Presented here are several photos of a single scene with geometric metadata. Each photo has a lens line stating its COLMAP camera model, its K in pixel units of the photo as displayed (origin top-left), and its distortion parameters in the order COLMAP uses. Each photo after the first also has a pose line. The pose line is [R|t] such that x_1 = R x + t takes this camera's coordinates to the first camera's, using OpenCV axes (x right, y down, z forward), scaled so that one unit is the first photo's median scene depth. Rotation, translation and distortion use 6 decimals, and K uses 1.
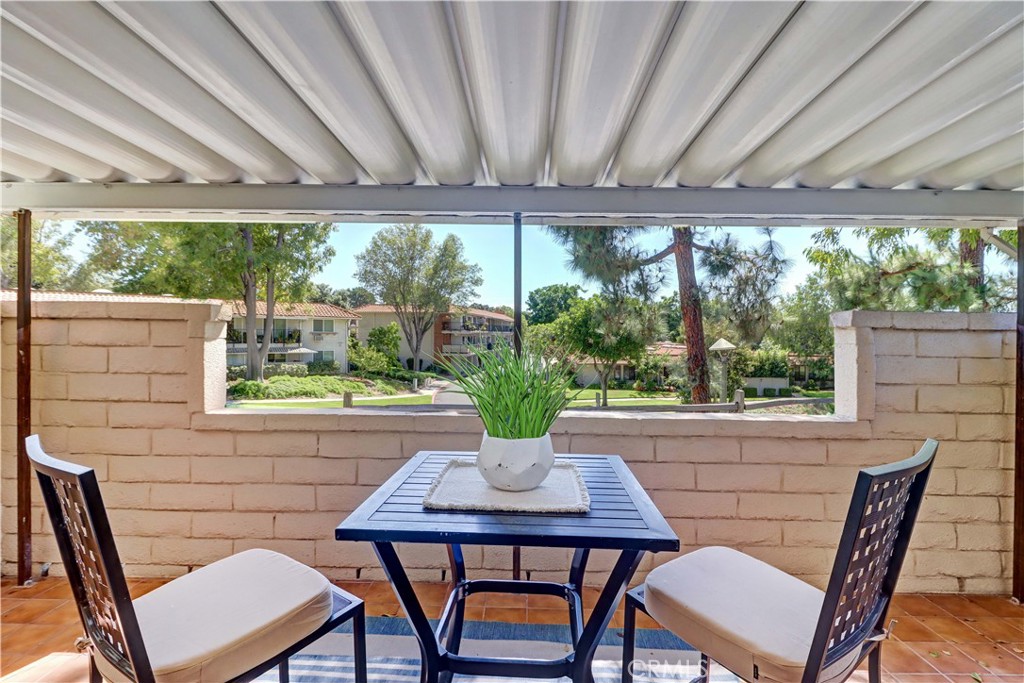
lens RADIAL K [[475.2, 0, 516.8], [0, 475.2, 337.2], [0, 0, 1]] dist [0.020258, -0.013980]
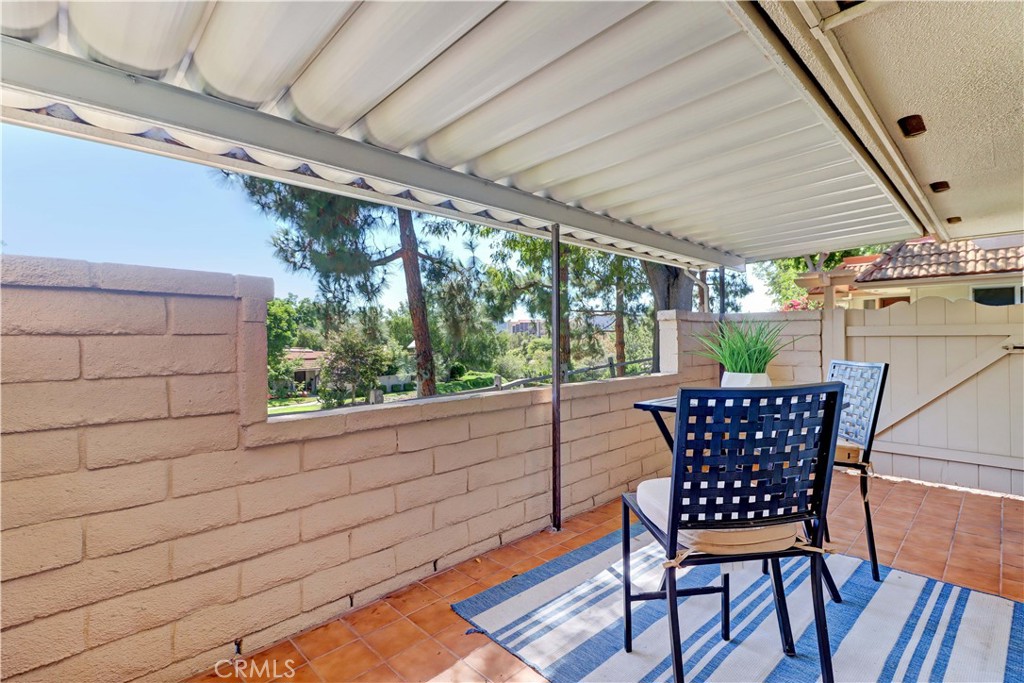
lens RADIAL K [[475.2, 0, 516.8], [0, 475.2, 337.2], [0, 0, 1]] dist [0.020258, -0.013980]
pose [[0.705045, -0.012737, 0.709048, -0.875495], [0.018617, 0.999827, -0.000551, 0.031253], [-0.708918, 0.013589, 0.705160, 0.183845]]
